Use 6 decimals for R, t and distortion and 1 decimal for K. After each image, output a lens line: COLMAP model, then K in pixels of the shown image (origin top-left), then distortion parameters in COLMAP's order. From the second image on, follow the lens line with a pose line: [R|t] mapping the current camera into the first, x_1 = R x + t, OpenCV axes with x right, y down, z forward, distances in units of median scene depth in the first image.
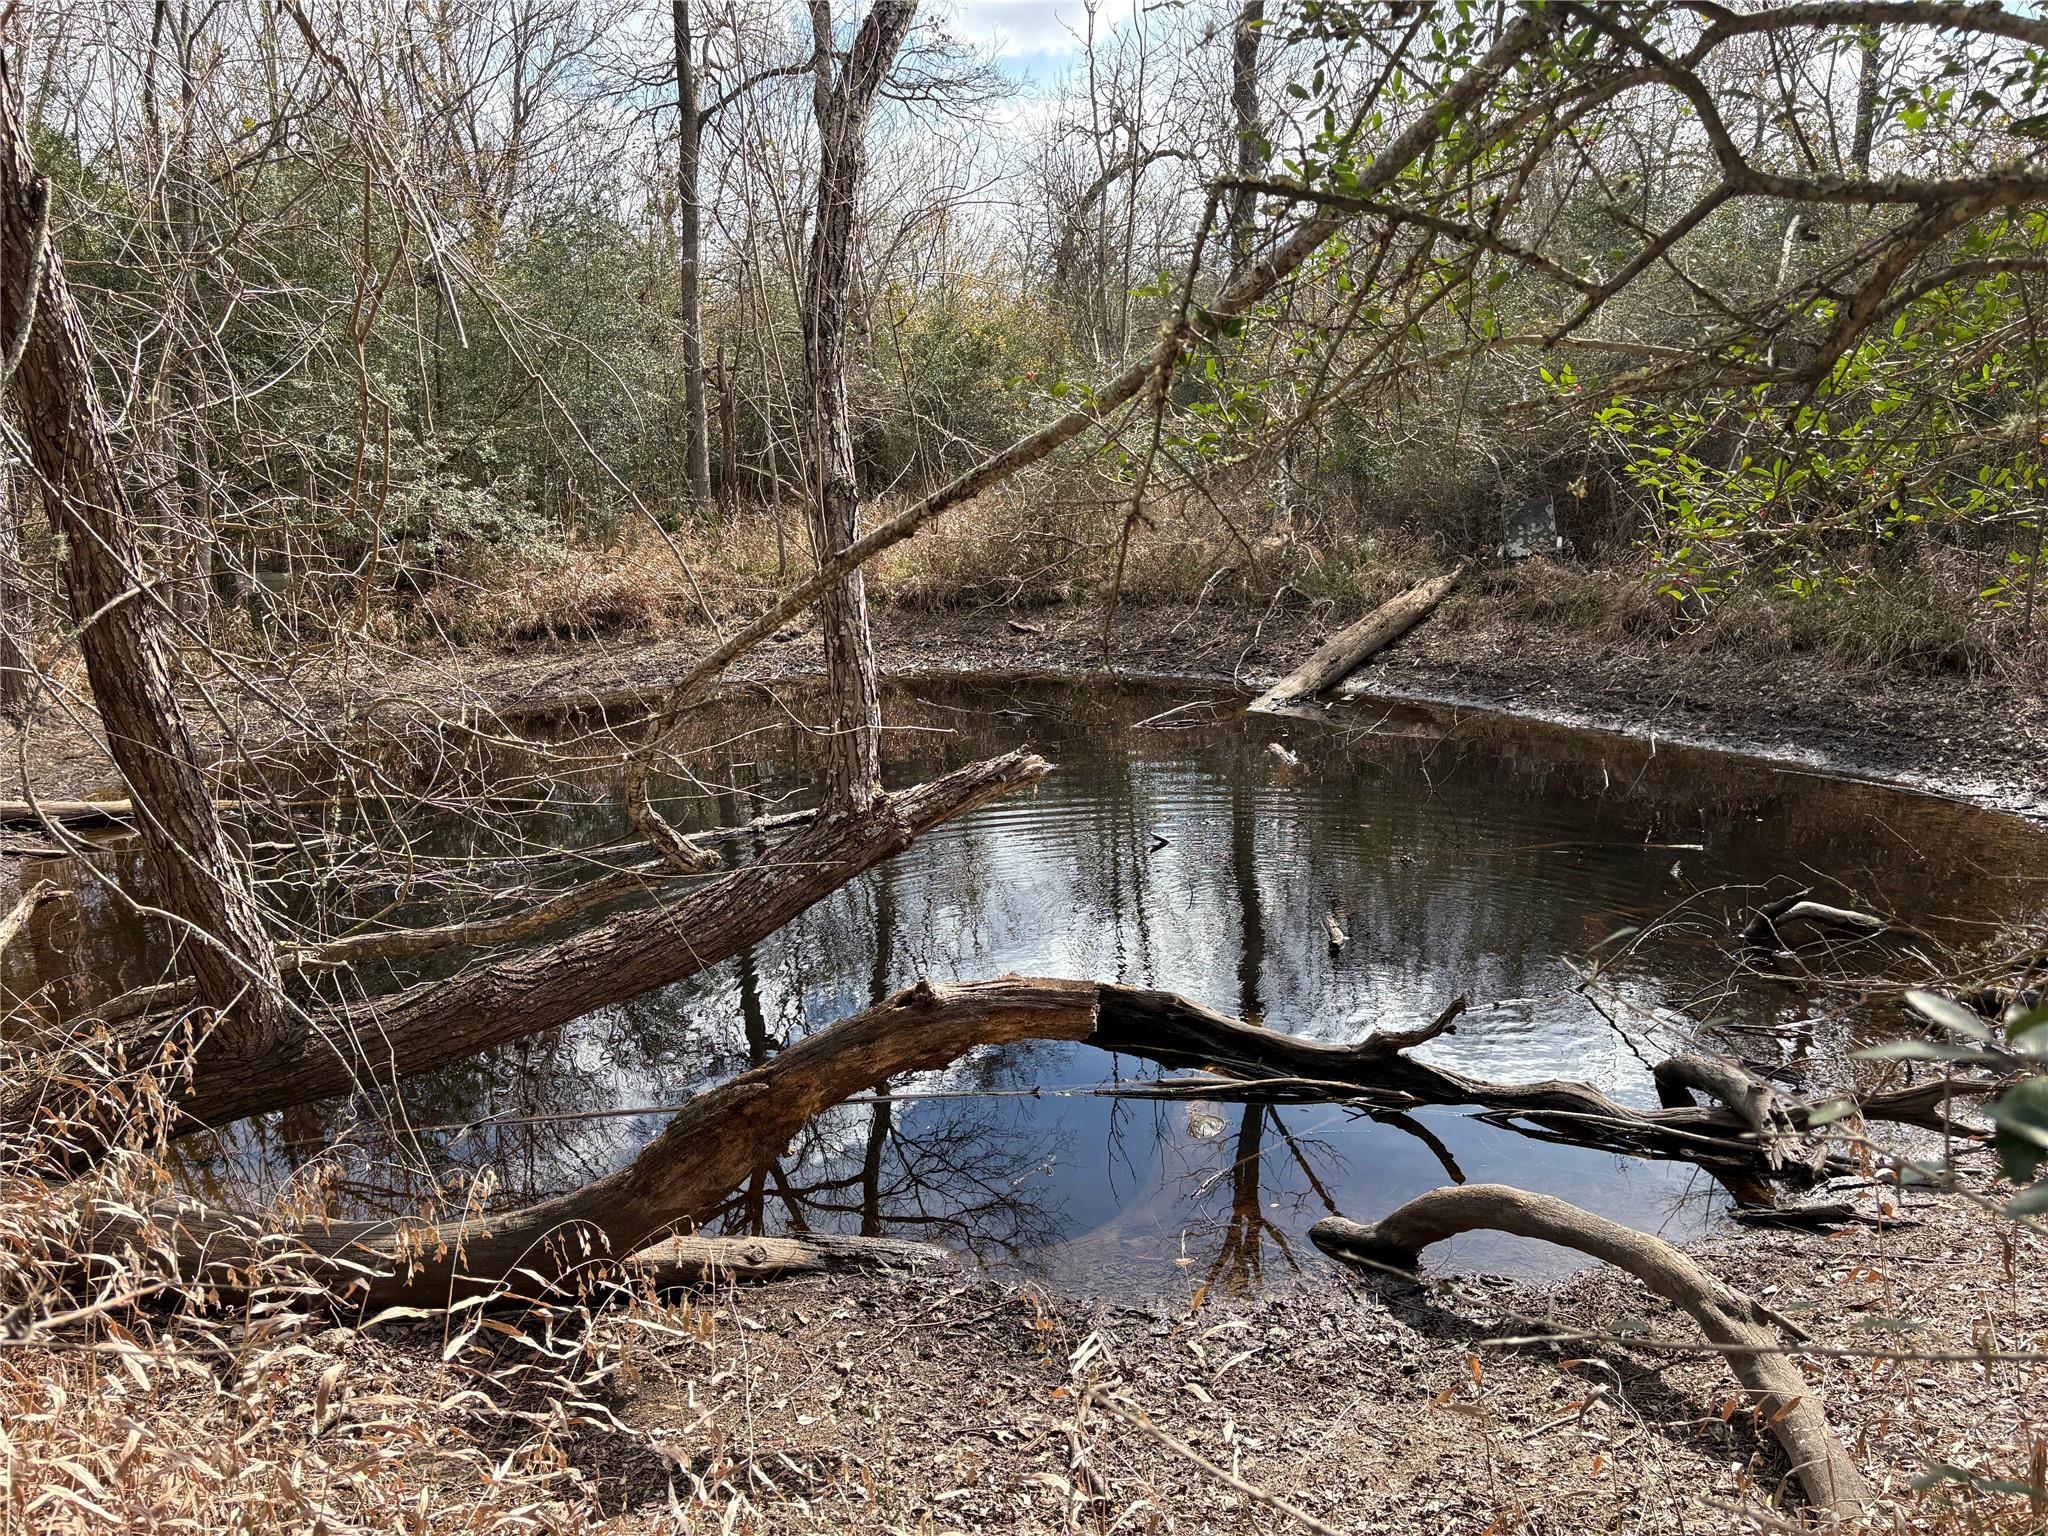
lens RADIAL K [[1579.8, 0, 1043.7], [0, 1579.8, 745.9], [0, 0, 1]] dist [0.060569, -0.062618]
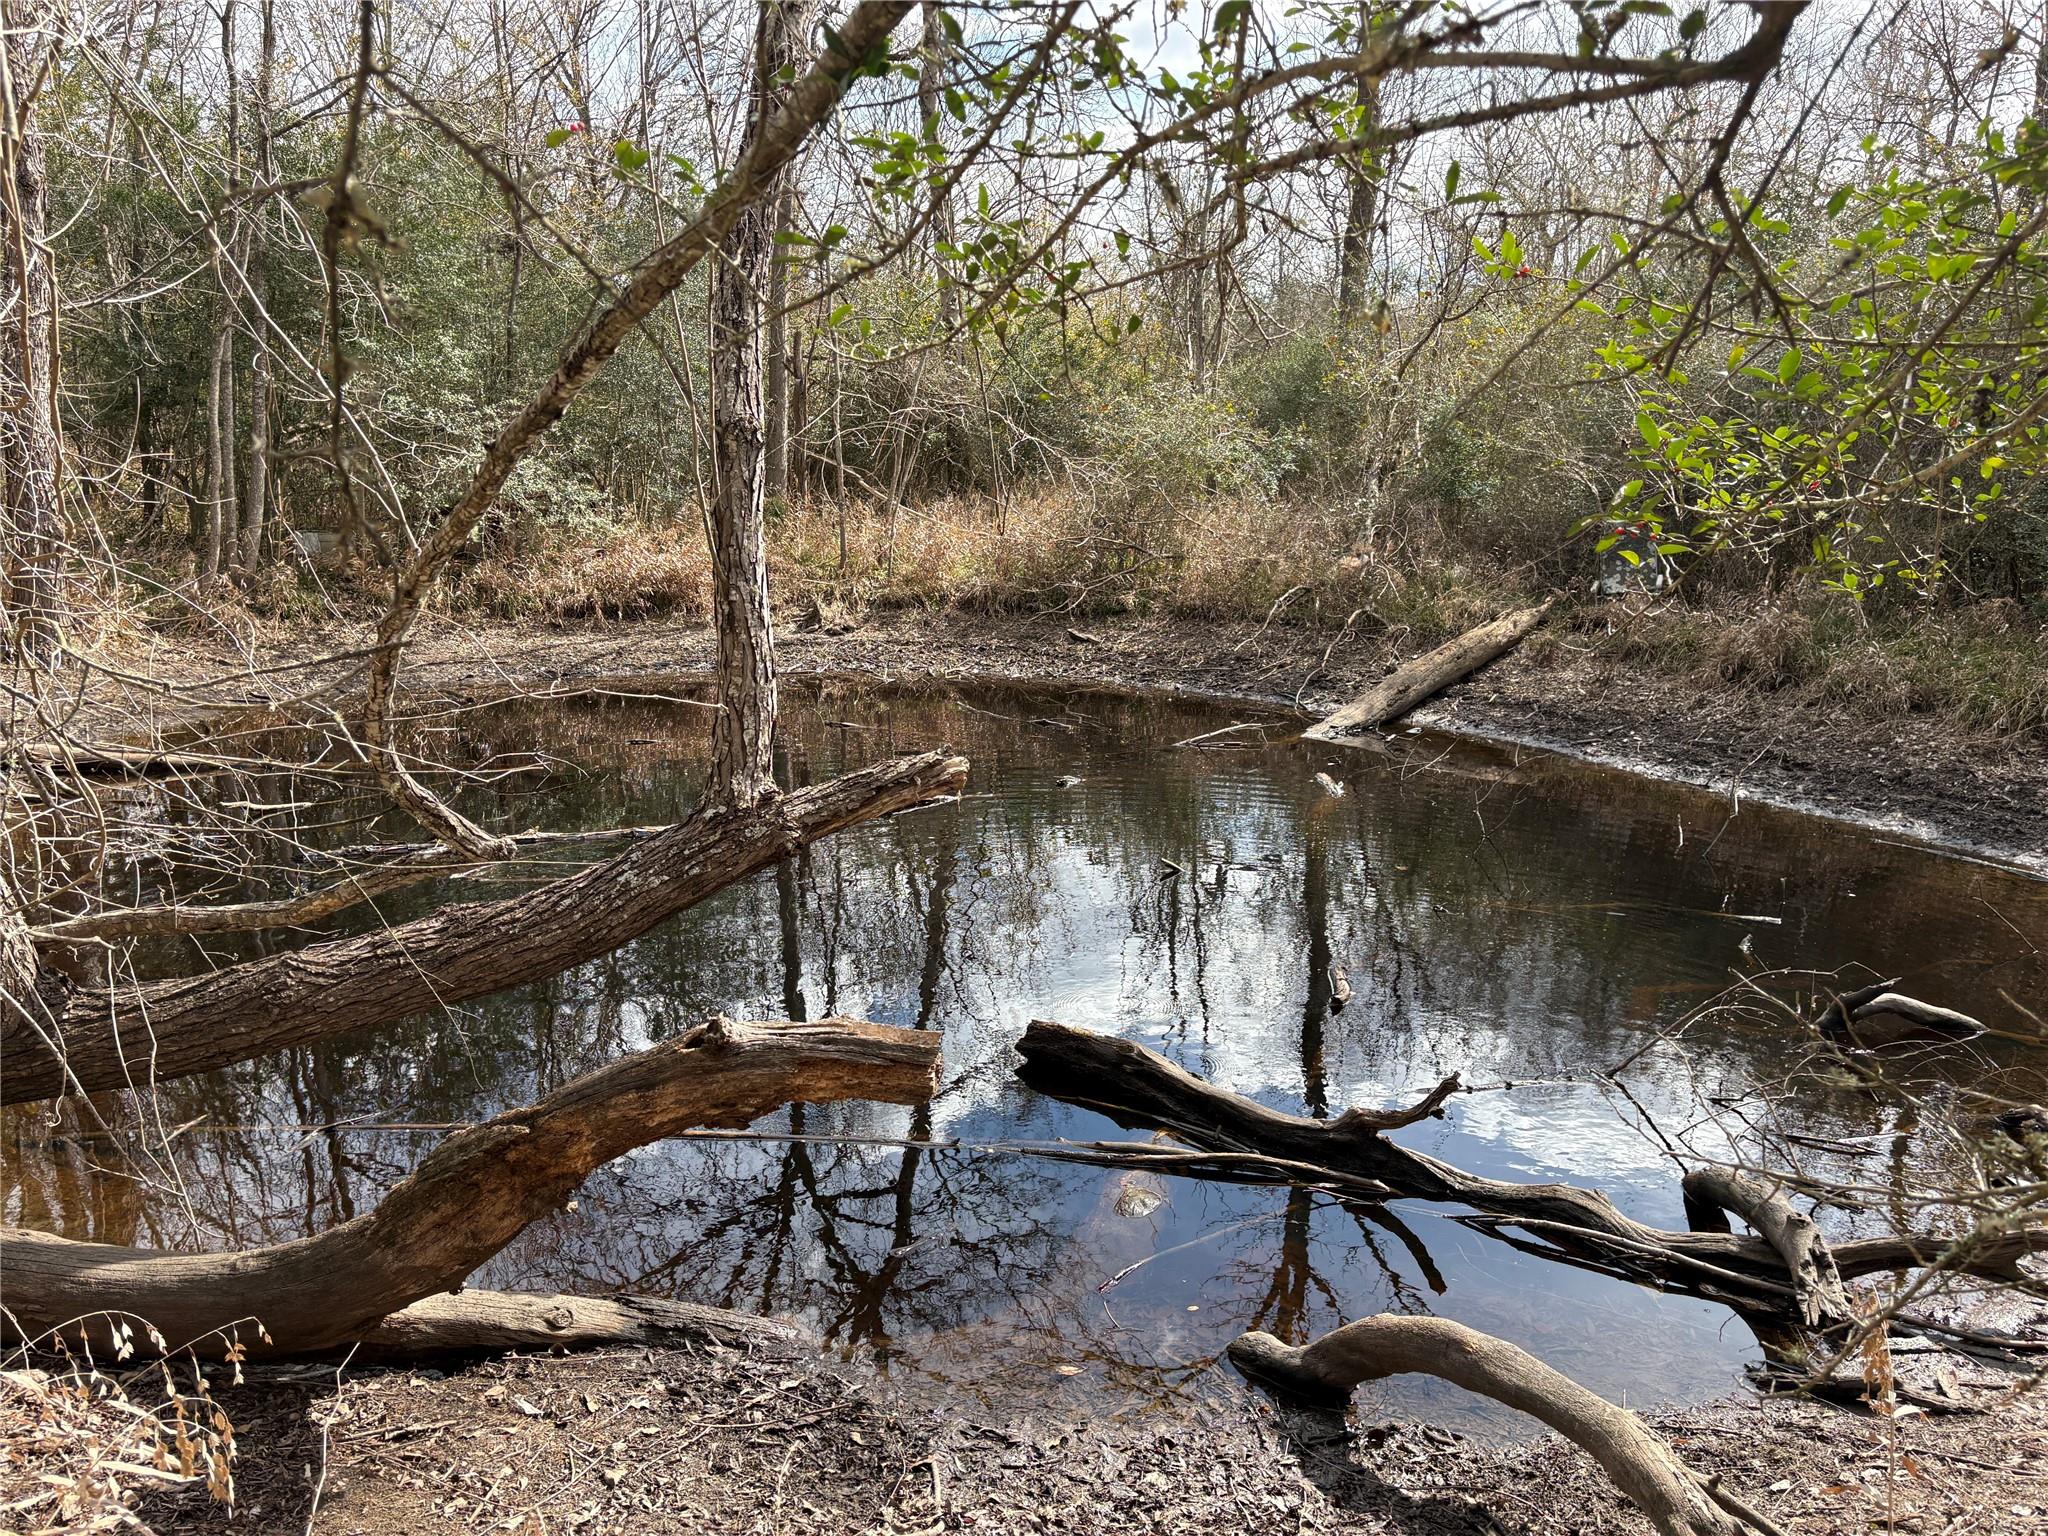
lens RADIAL K [[1579.8, 0, 1027.6], [0, 1579.8, 752.1], [0, 0, 1]] dist [0.060569, -0.062618]
pose [[0.995124, 0.068321, -0.071143, 0.088526], [-0.068775, 0.997624, -0.003960, 0.003869], [0.070703, 0.008834, 0.997458, 0.138002]]
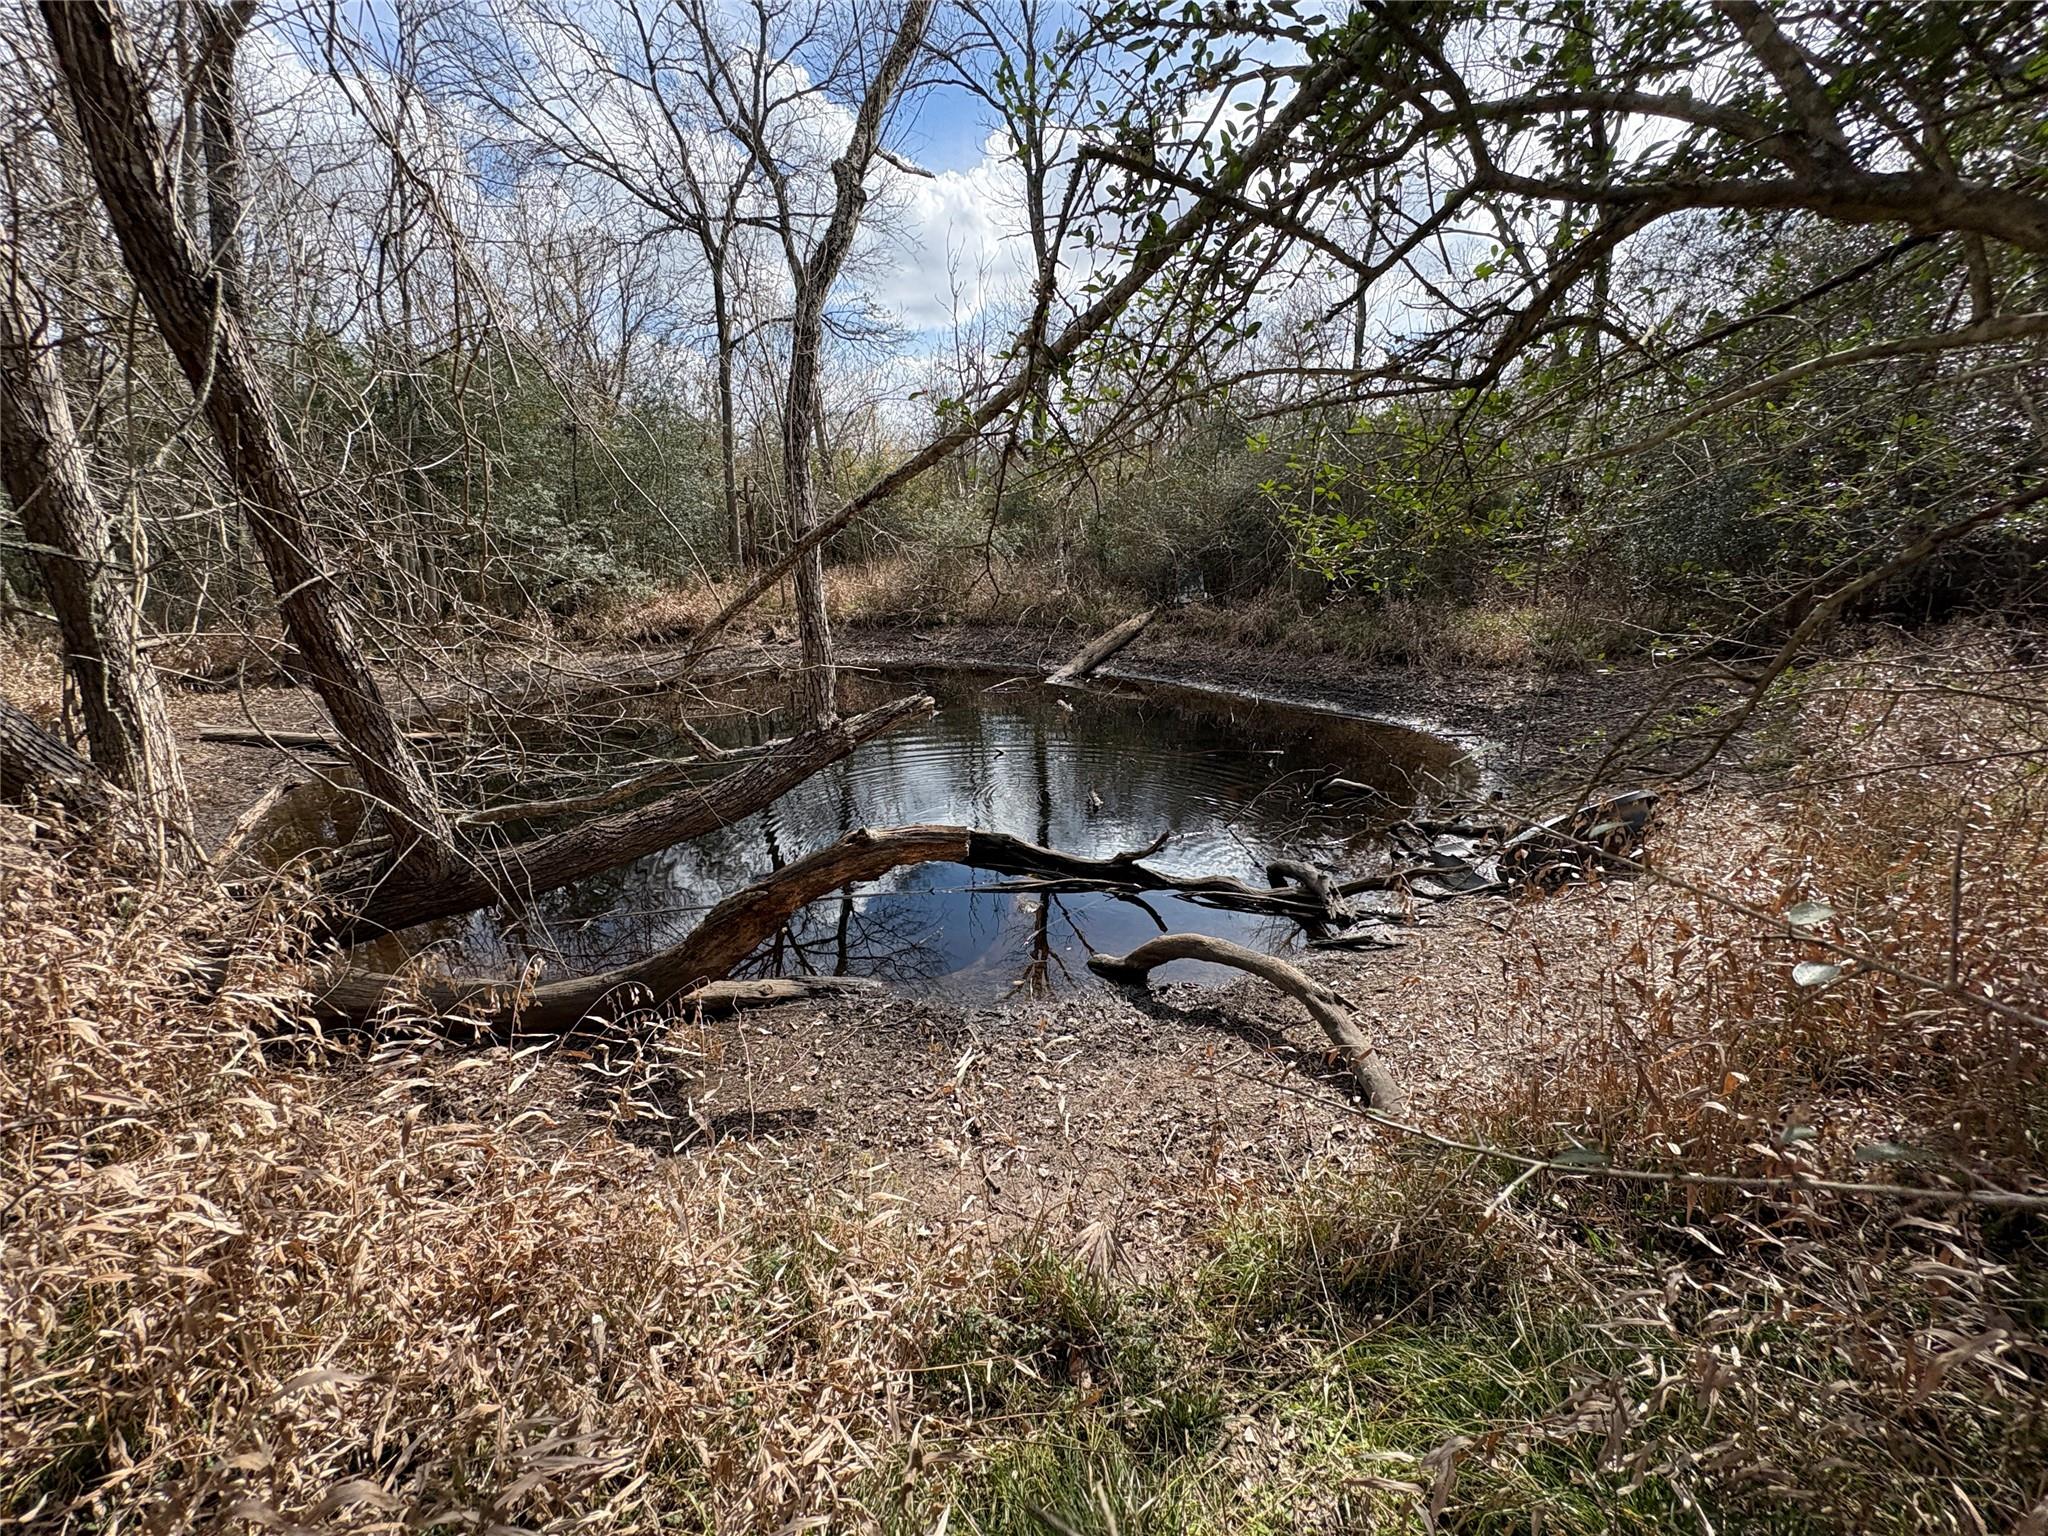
lens RADIAL K [[829.8, 0, 1042.2], [0, 829.8, 770.1], [0, 0, 1]] dist [0.002094, -0.000412]
pose [[0.991525, -0.010833, 0.129464, -0.001459], [0.001175, 0.997225, 0.074441, 0.017551], [-0.129911, -0.073658, 0.988786, 0.089060]]
